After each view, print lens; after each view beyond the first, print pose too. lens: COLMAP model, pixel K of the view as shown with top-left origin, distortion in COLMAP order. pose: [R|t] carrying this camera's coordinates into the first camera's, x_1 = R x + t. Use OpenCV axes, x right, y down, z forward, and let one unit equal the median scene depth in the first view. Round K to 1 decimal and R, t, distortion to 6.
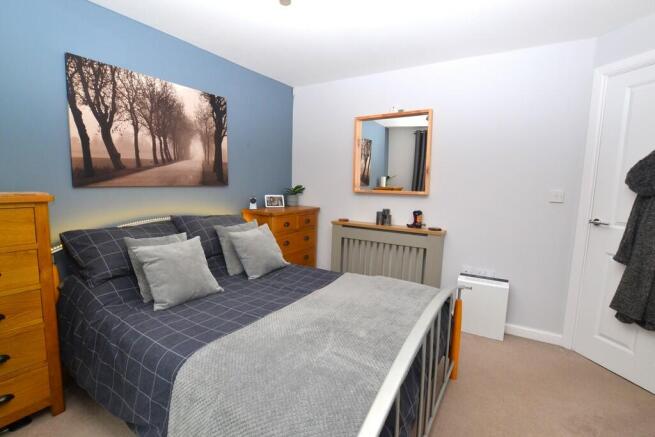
lens RADIAL K [[295.4, 0, 329.5], [0, 295.4, 217.5], [0, 0, 1]] dist [-0.001764, -0.000824]
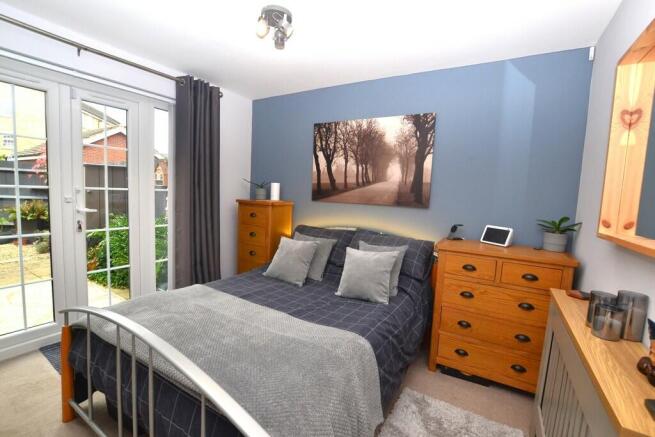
lens RADIAL K [[295.4, 0, 328.6], [0, 295.4, 220.0], [0, 0, 1]] dist [-0.001764, -0.000824]
pose [[0.036416, 0.072315, -0.996717, 0.702230], [-0.175365, 0.982364, 0.064867, -0.099400], [0.983830, 0.172427, 0.048455, 0.855203]]
